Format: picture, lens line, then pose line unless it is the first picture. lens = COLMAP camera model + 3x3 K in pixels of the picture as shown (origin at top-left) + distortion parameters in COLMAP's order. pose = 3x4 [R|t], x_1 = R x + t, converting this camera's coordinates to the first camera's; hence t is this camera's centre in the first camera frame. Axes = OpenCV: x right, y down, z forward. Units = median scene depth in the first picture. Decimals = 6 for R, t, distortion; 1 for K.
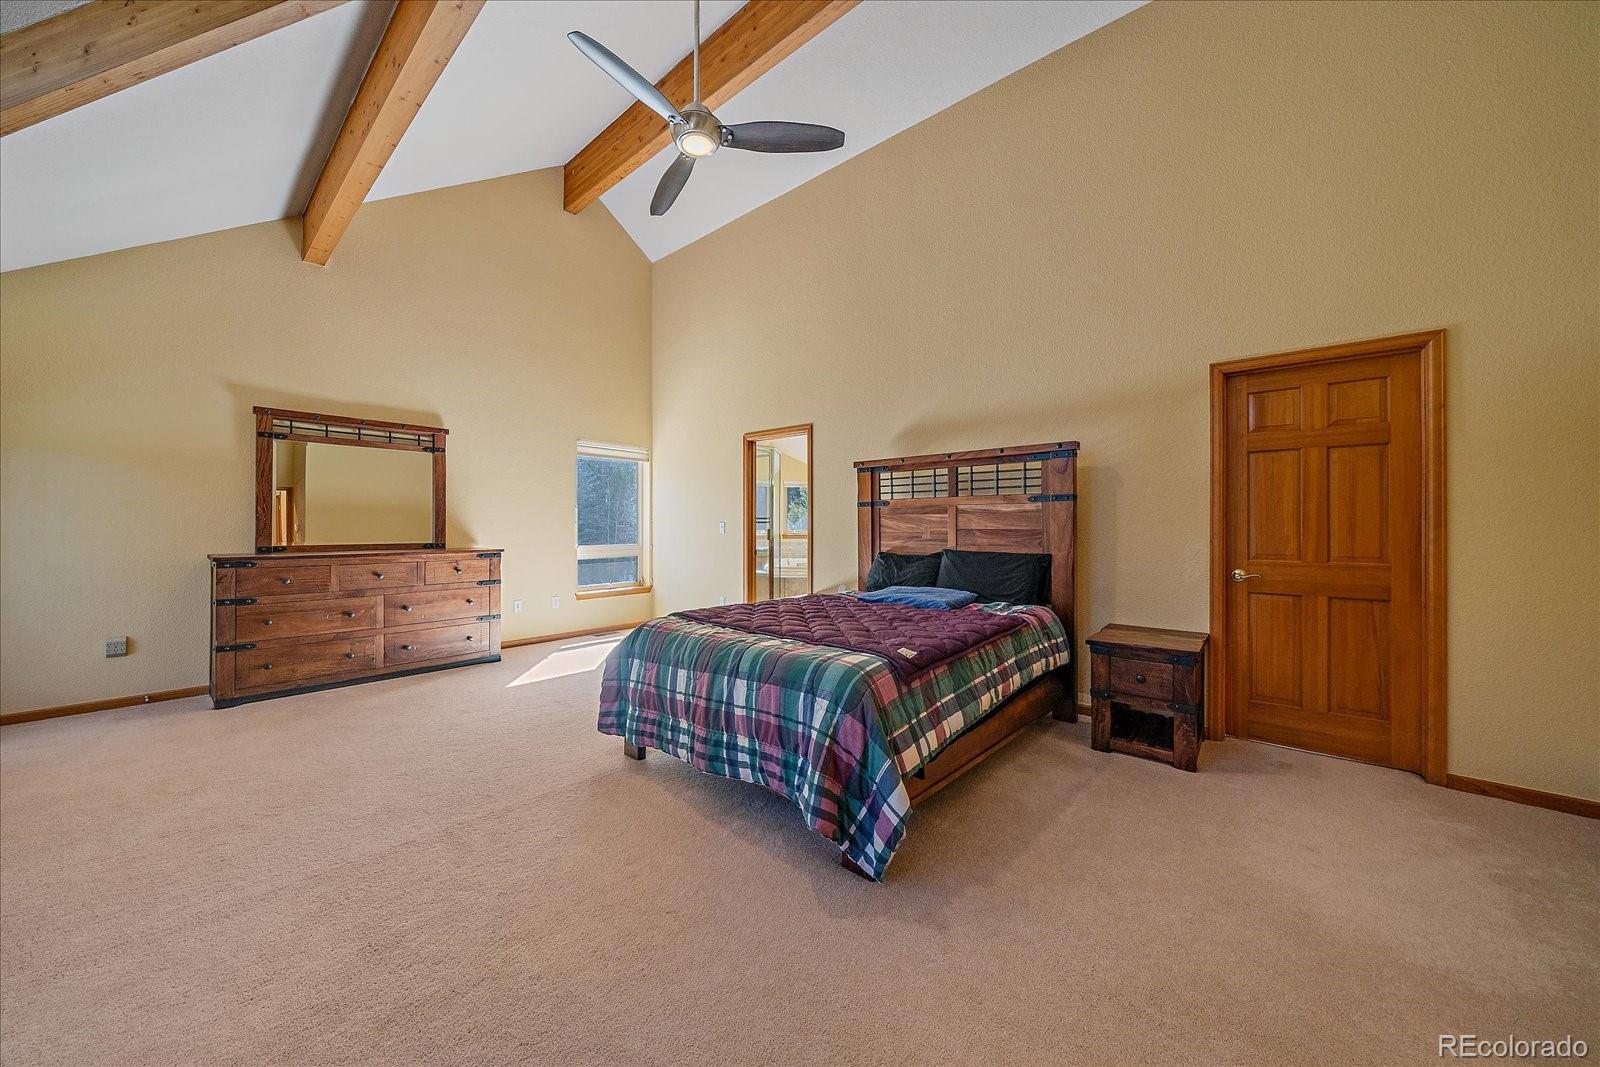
lens RADIAL K [[547.7, 0, 799.2], [0, 547.7, 526.1], [0, 0, 1]] dist [-0.008224, 0.000473]
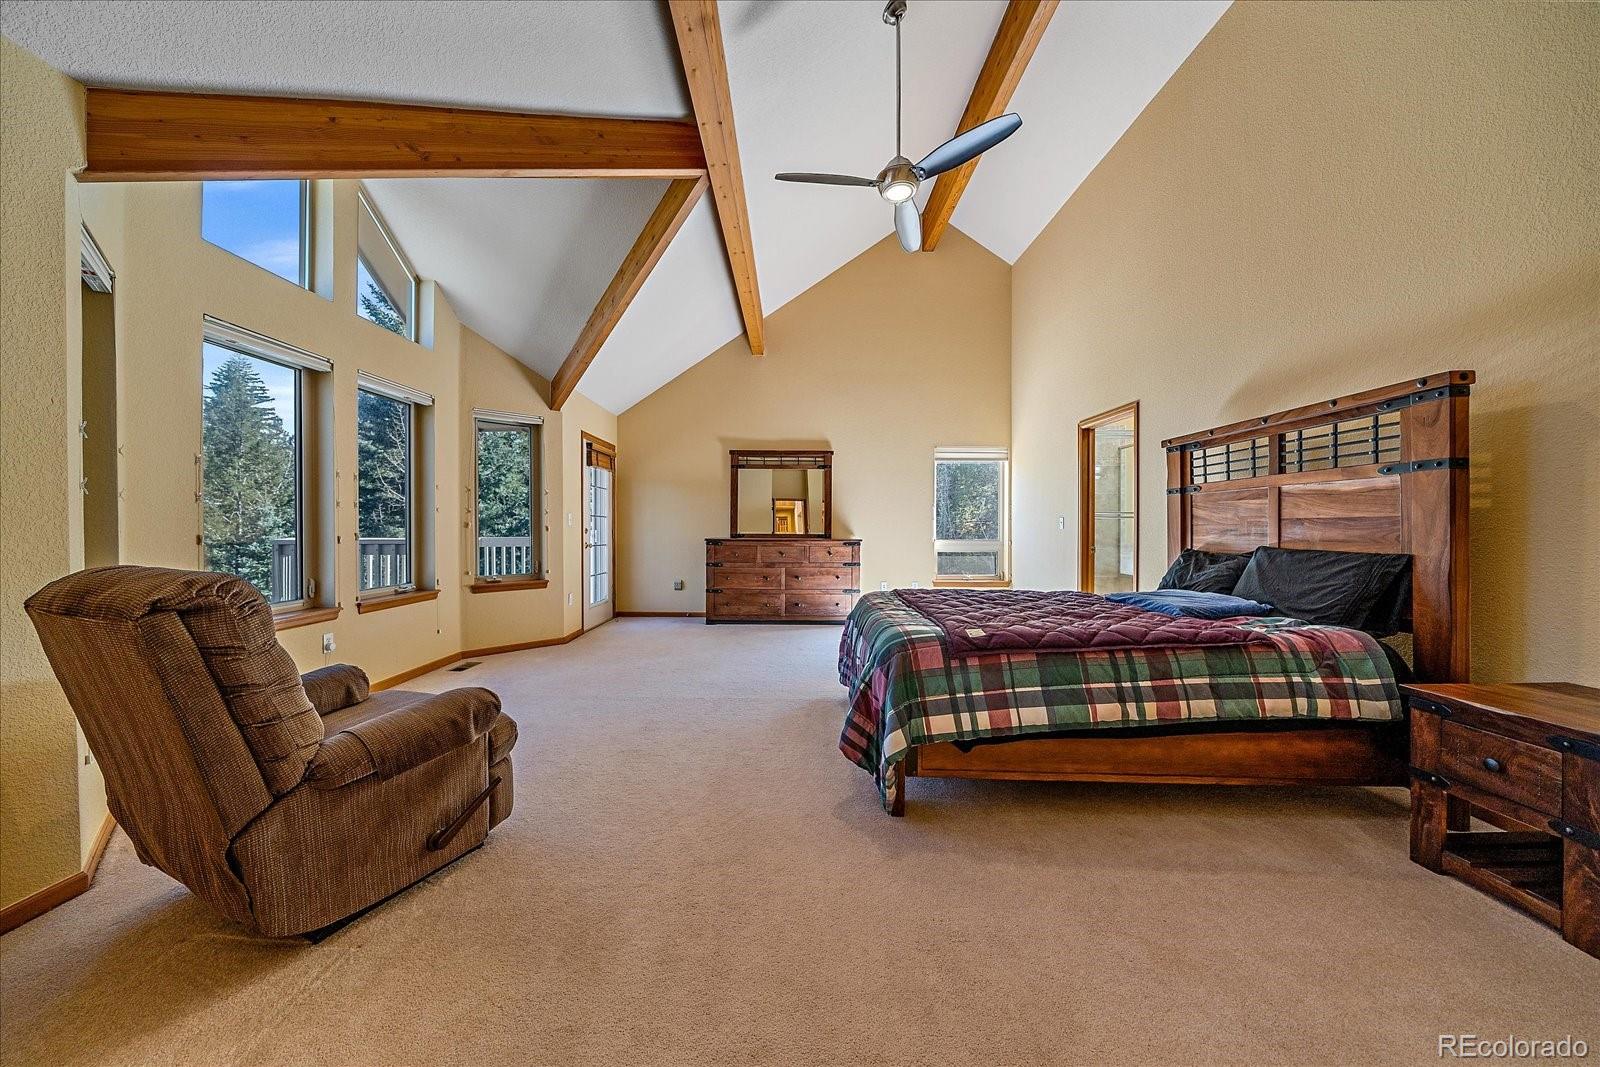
lens RADIAL K [[547.7, 0, 800.7], [0, 547.7, 532.6], [0, 0, 1]] dist [-0.008224, 0.000473]
pose [[0.663099, 0.007910, -0.748490, 0.402387], [-0.003215, 0.999965, 0.007719, 0.020128], [0.748525, -0.002712, 0.663102, 0.041219]]
